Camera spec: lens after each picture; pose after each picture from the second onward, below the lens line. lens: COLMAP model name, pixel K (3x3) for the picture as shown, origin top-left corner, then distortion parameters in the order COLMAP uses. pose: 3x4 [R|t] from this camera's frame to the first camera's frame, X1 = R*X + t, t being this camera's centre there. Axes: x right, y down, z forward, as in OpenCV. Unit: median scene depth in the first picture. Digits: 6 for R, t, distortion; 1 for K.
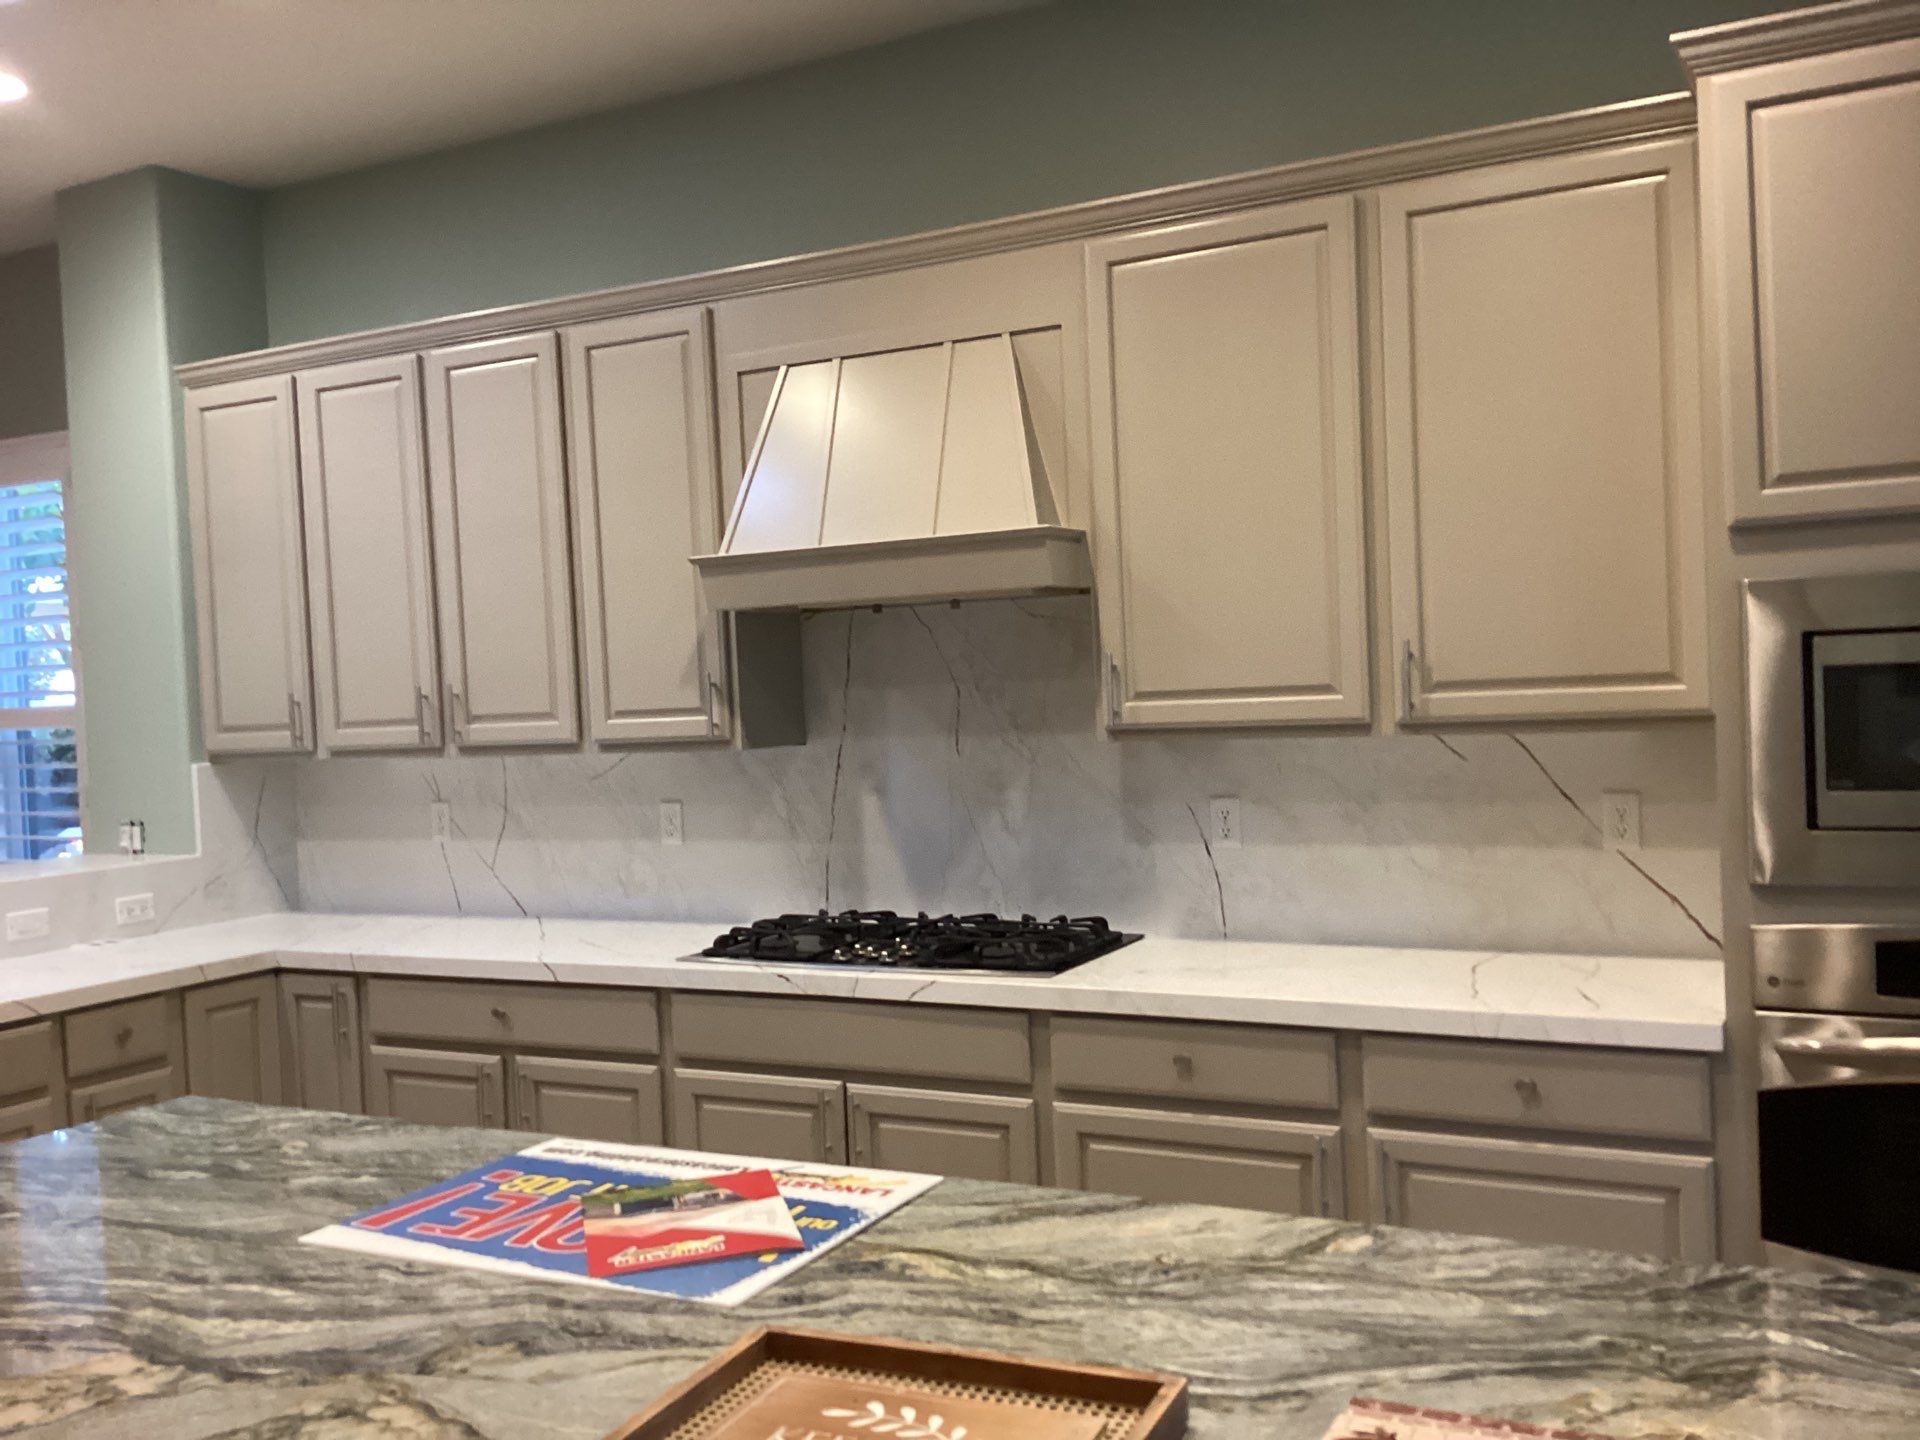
lens RADIAL K [[1739.6, 0, 955.1], [0, 1739.6, 724.4], [0, 0, 1]] dist [0.099877, -0.206750]
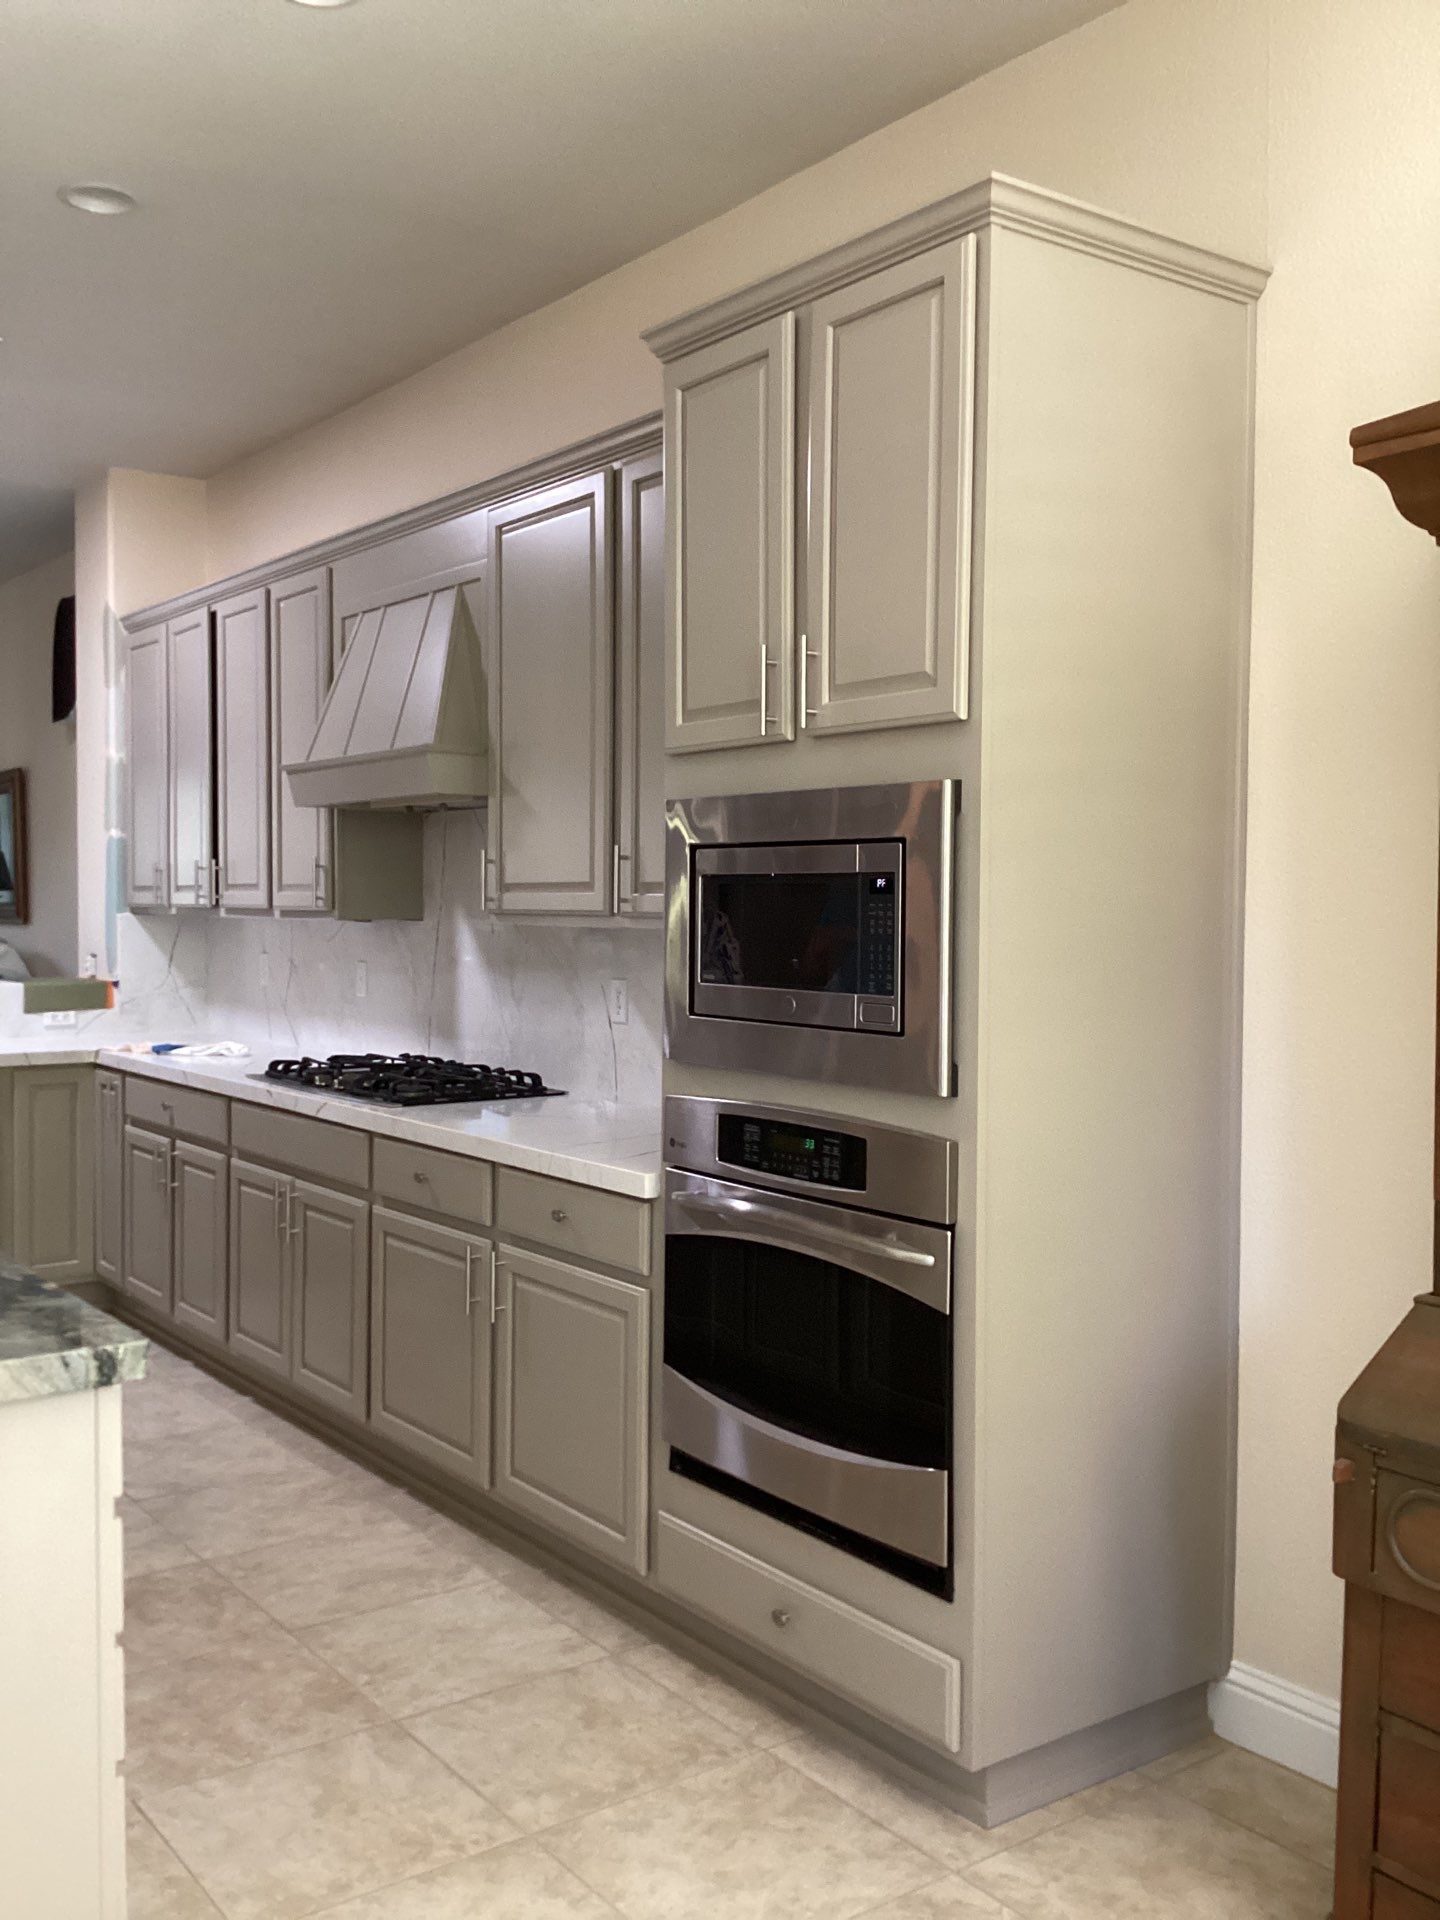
lens RADIAL K [[1739.6, 0, 714.6], [0, 1739.6, 962.3], [0, 0, 1]] dist [0.099877, -0.206750]
pose [[0.902406, 0.064654, -0.426008, 0.653441], [-0.057889, 0.997907, 0.028826, -0.006218], [0.426980, -0.001352, 0.904260, -0.022208]]
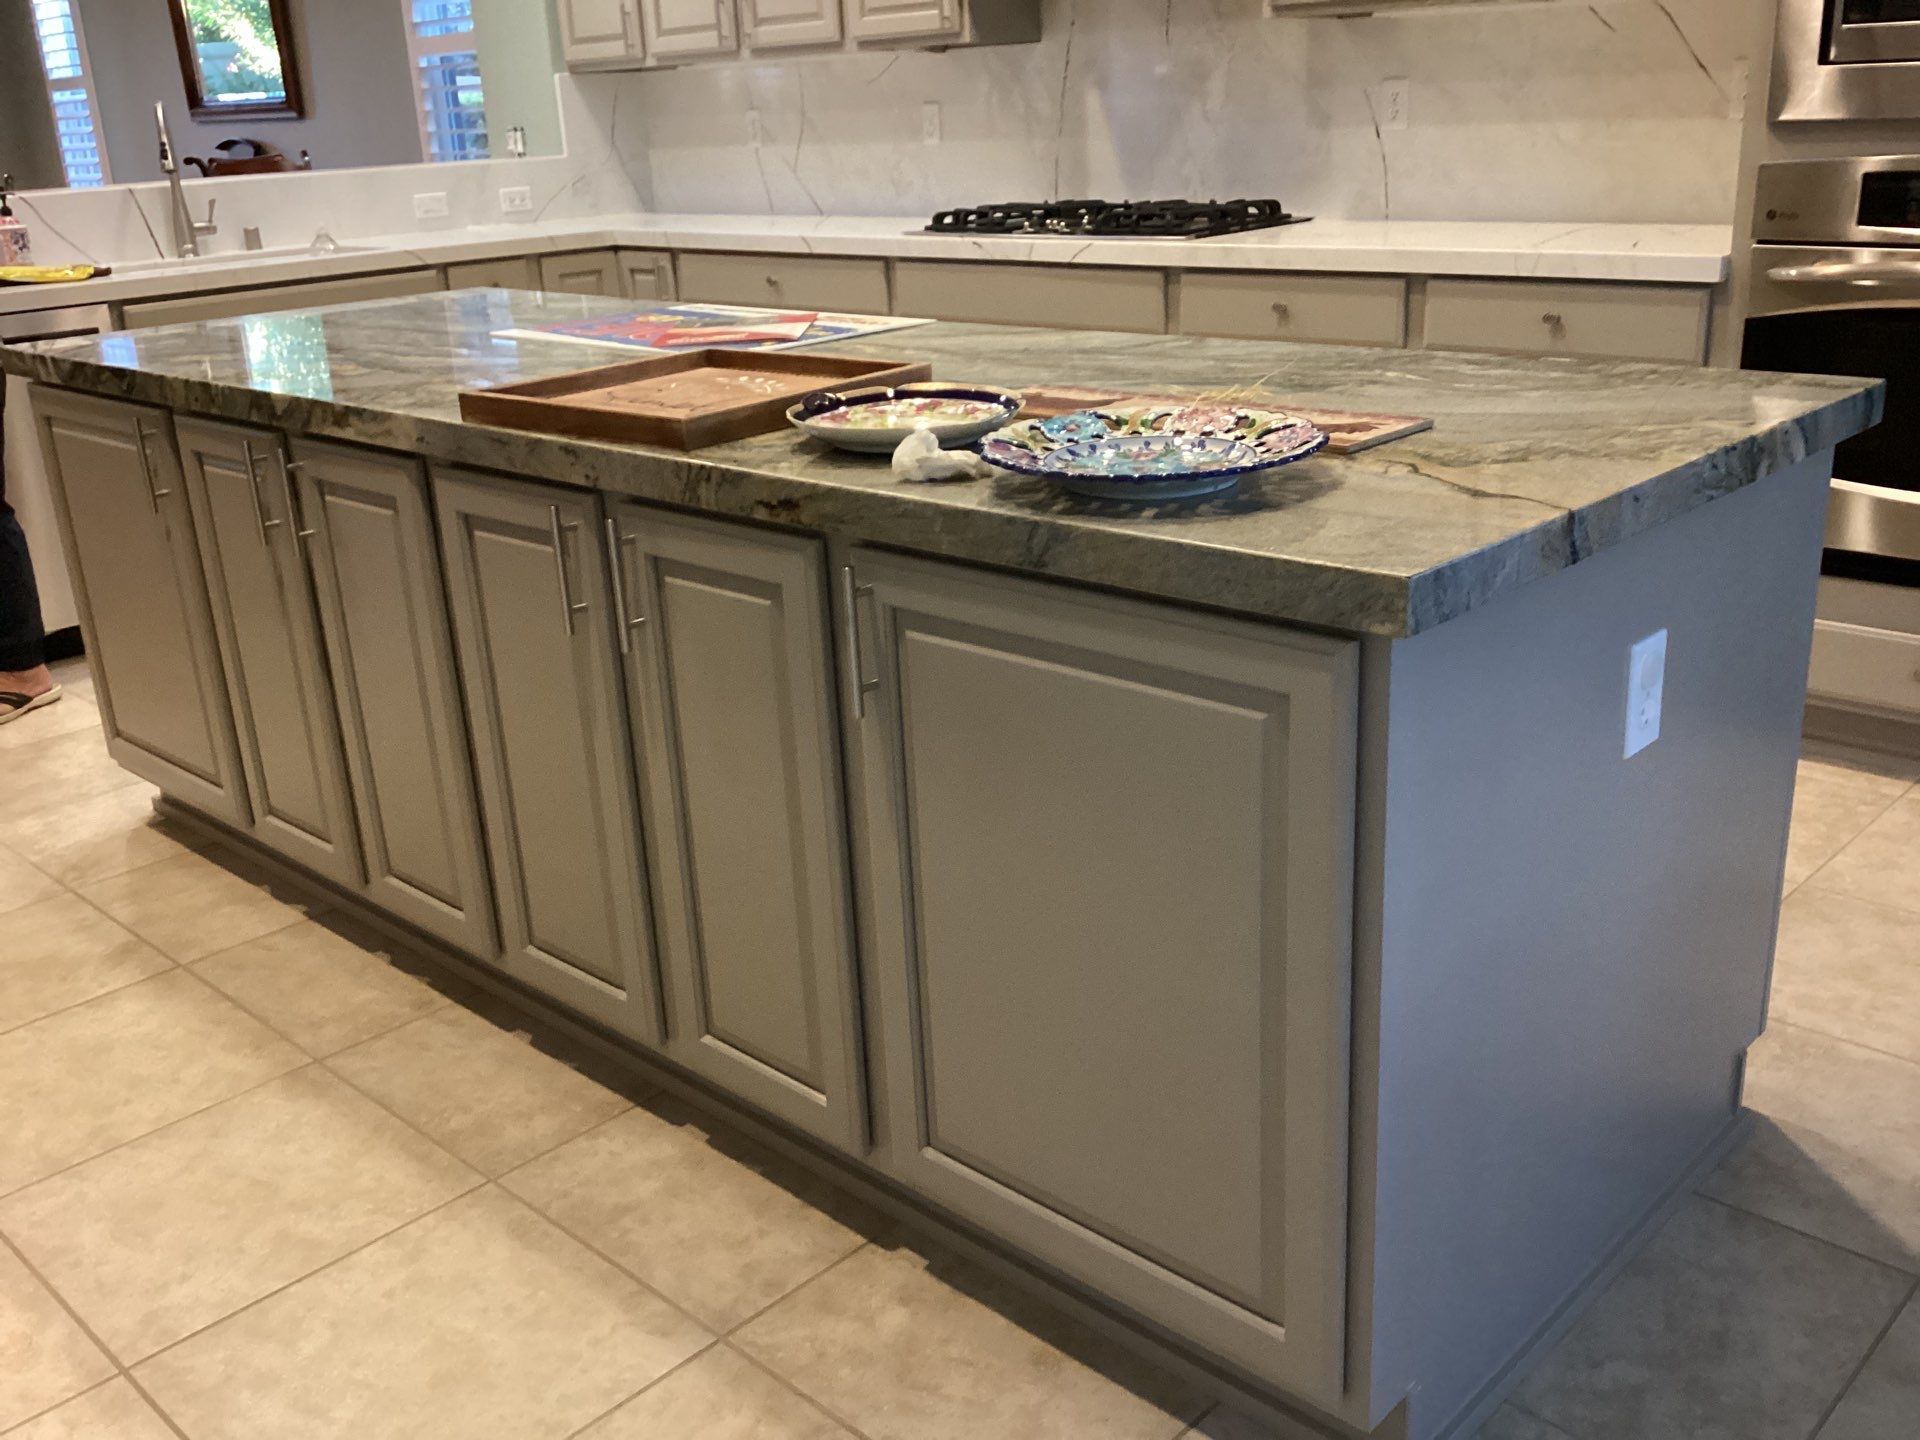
lens RADIAL K [[1739.6, 0, 955.1], [0, 1739.6, 724.4], [0, 0, 1]] dist [0.099877, -0.206750]
pose [[0.962412, 0.090014, -0.256243, 0.190137], [-0.002224, 0.946061, 0.323982, 0.061702], [0.271585, -0.311234, 0.910700, -0.149223]]
